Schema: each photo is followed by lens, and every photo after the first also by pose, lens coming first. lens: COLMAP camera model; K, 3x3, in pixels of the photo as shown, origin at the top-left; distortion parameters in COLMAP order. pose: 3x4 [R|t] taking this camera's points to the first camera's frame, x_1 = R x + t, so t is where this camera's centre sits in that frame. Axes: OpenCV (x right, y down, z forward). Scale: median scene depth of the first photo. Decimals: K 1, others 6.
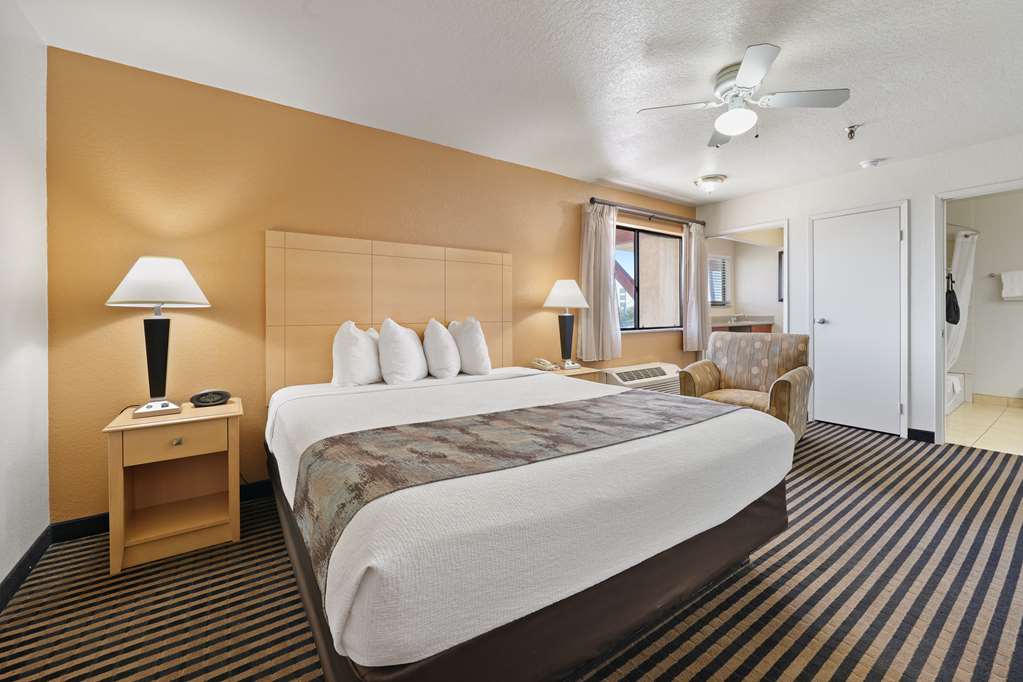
lens RADIAL K [[412.9, 0, 513.5], [0, 412.9, 319.1], [0, 0, 1]] dist [-0.009052, -0.000011]
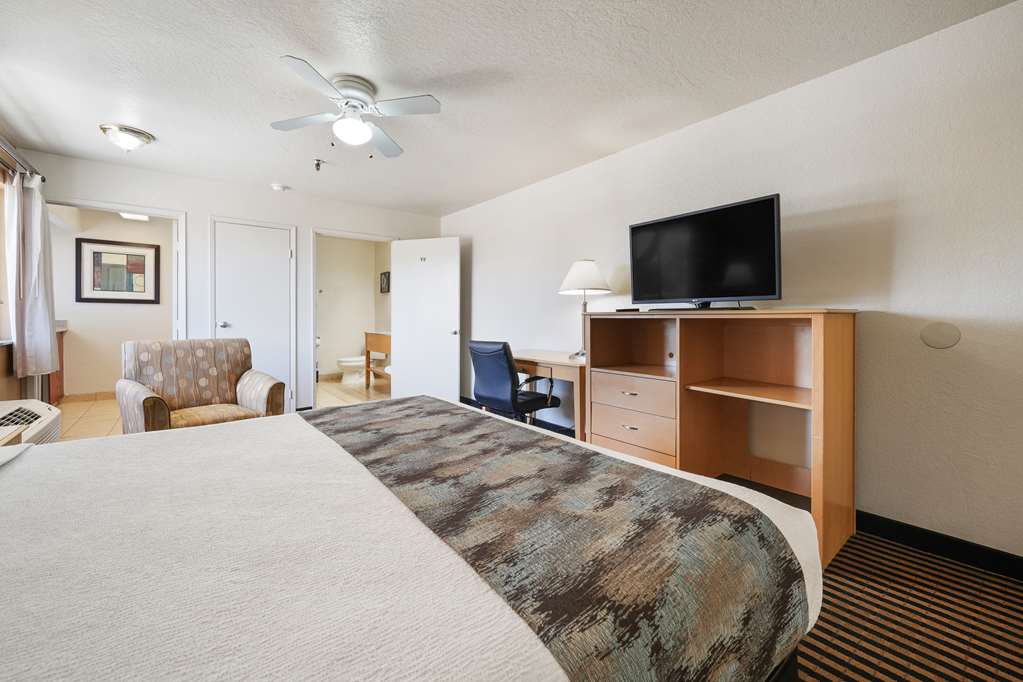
lens RADIAL K [[412.9, 0, 513.5], [0, 412.9, 319.1], [0, 0, 1]] dist [-0.009052, -0.000011]
pose [[-0.064236, 0.001859, 0.997933, -0.328604], [0.009460, 0.999954, -0.001254, -0.000837], [-0.997890, 0.009360, -0.064250, 0.418418]]
